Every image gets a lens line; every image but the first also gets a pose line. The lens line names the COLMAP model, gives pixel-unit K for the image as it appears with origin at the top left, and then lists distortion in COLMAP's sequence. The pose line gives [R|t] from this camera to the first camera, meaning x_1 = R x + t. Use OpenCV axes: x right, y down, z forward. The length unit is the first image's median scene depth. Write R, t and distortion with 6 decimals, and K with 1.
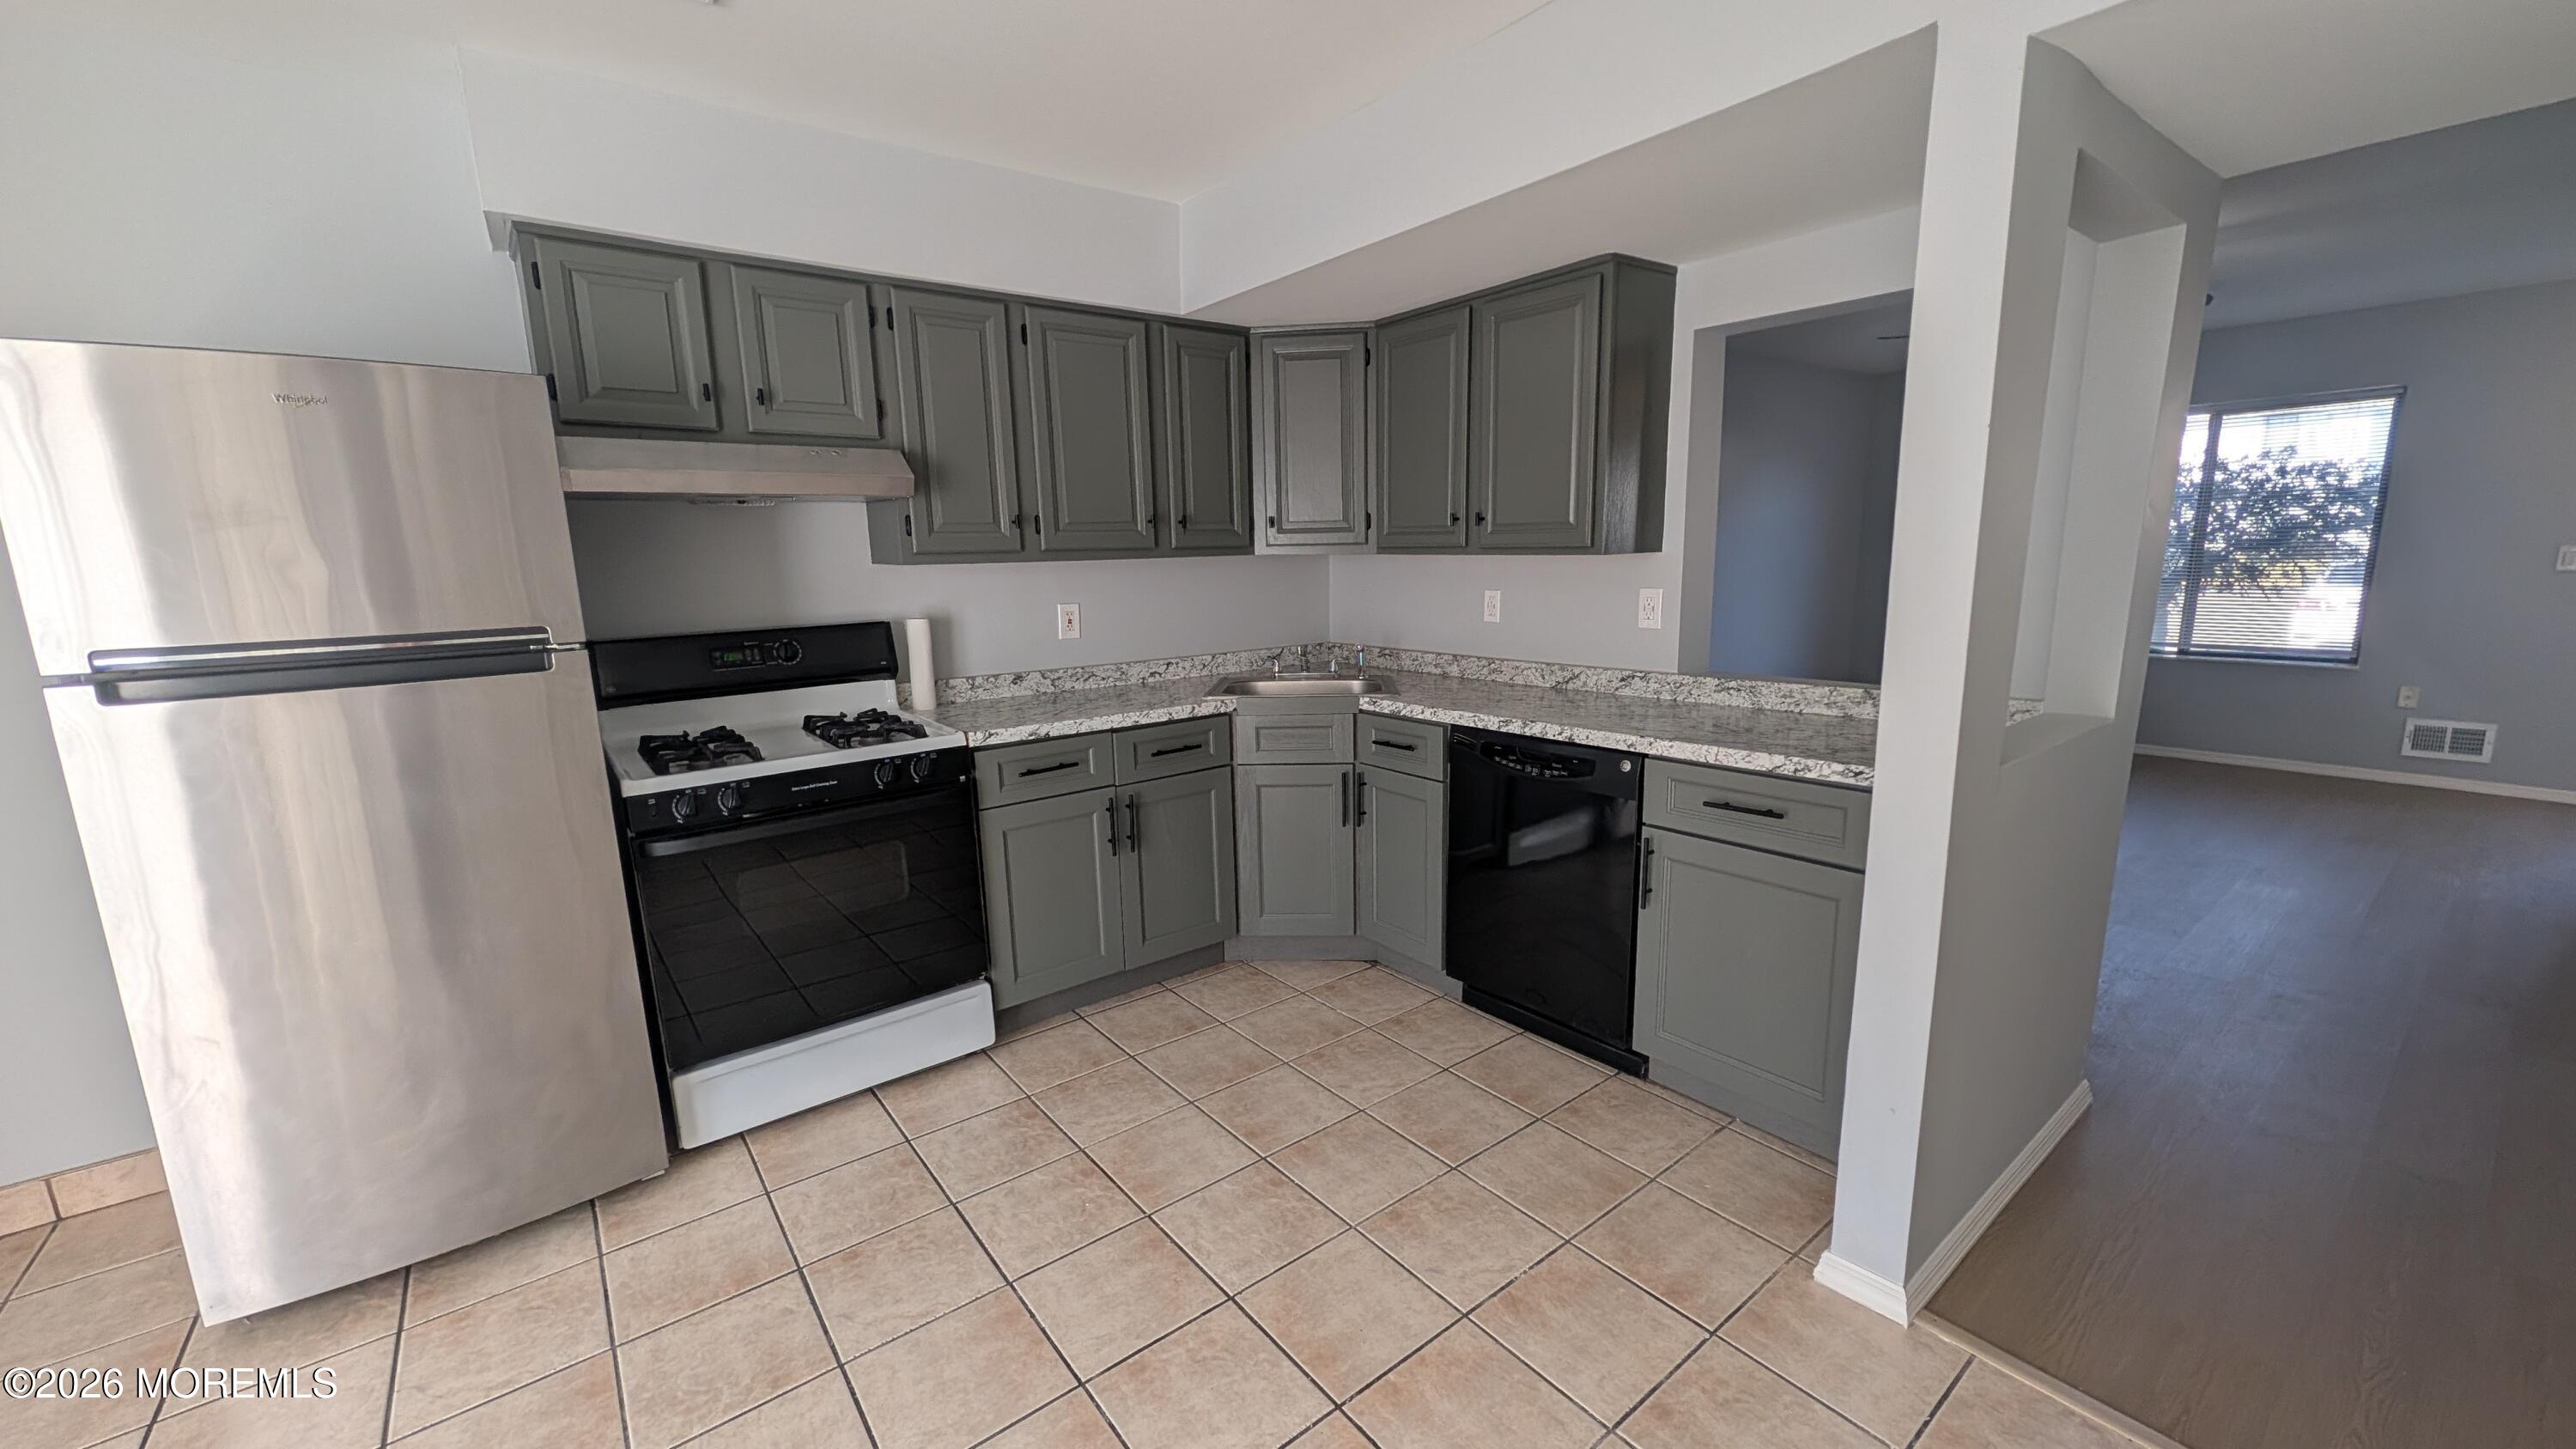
lens RADIAL K [[993.6, 0, 1291.8], [0, 993.6, 730.2], [0, 0, 1]] dist [0.005119, -0.000428]
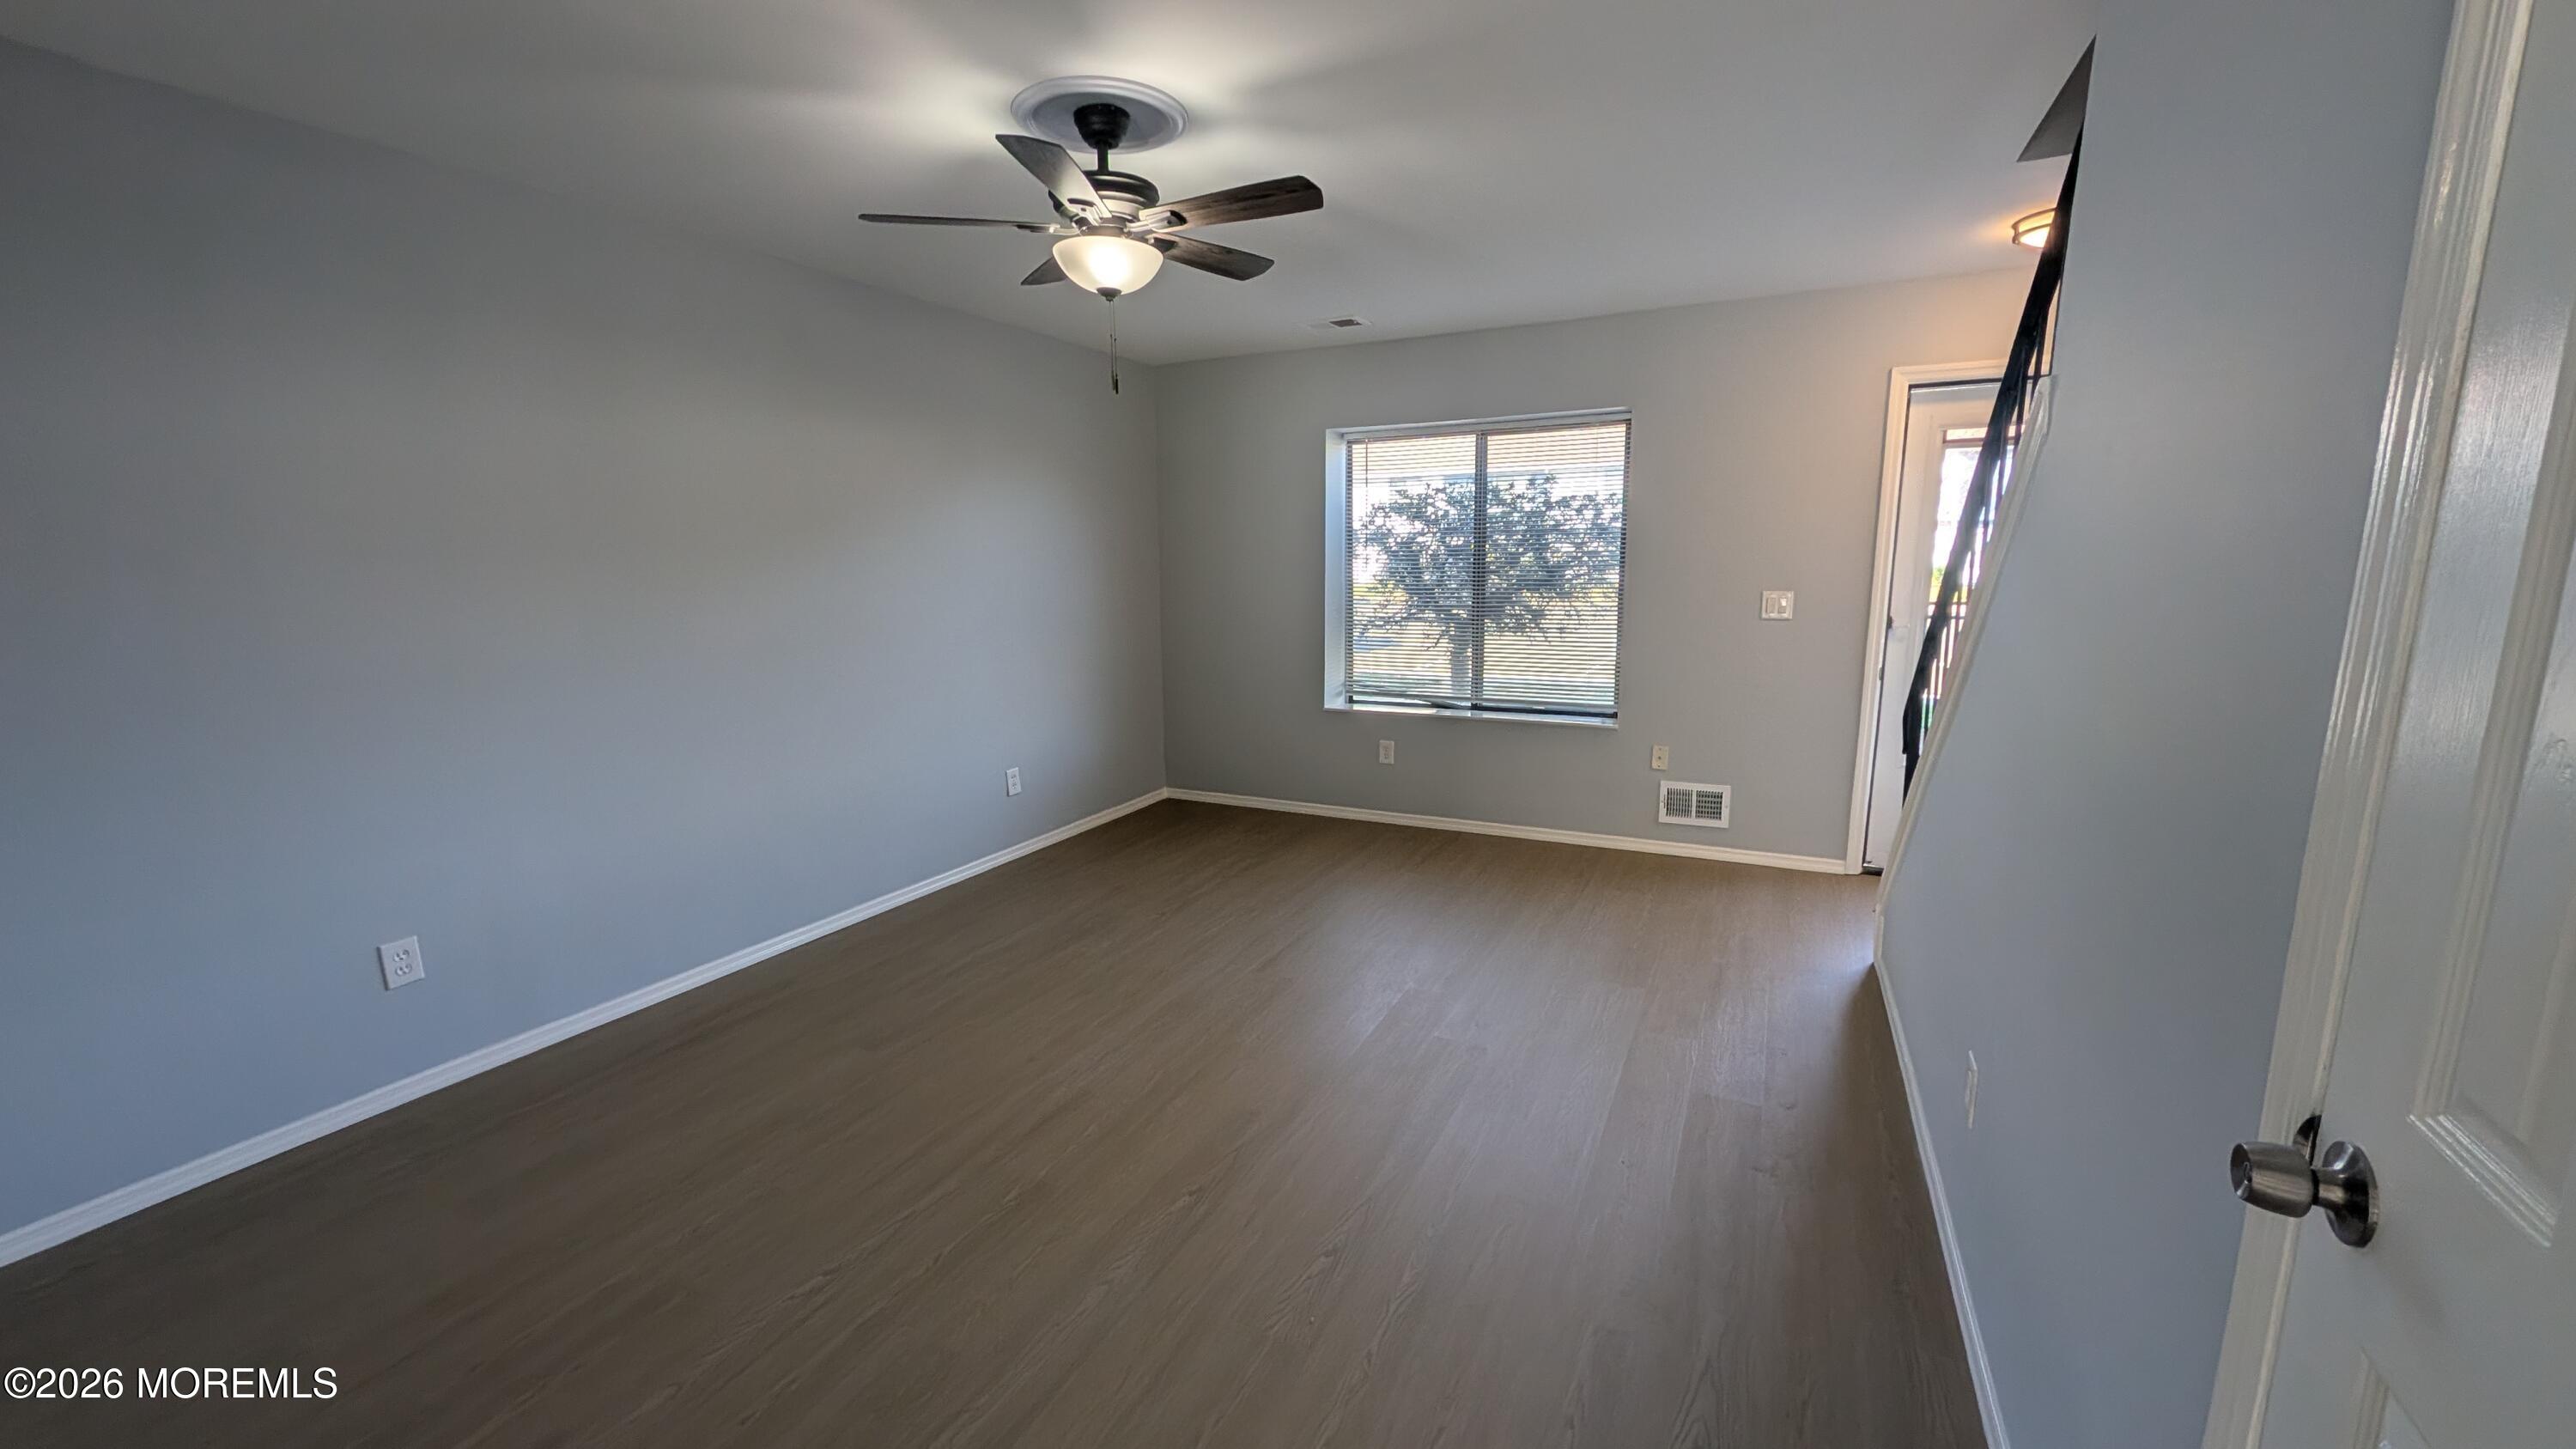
lens RADIAL K [[993.6, 0, 1290.0], [0, 993.6, 724.9], [0, 0, 1]] dist [0.005119, -0.000428]
pose [[0.902668, -0.058703, 0.426316, 0.822780], [0.068331, 0.997636, -0.007309, -0.146599], [-0.424879, 0.035728, 0.904545, 0.623567]]
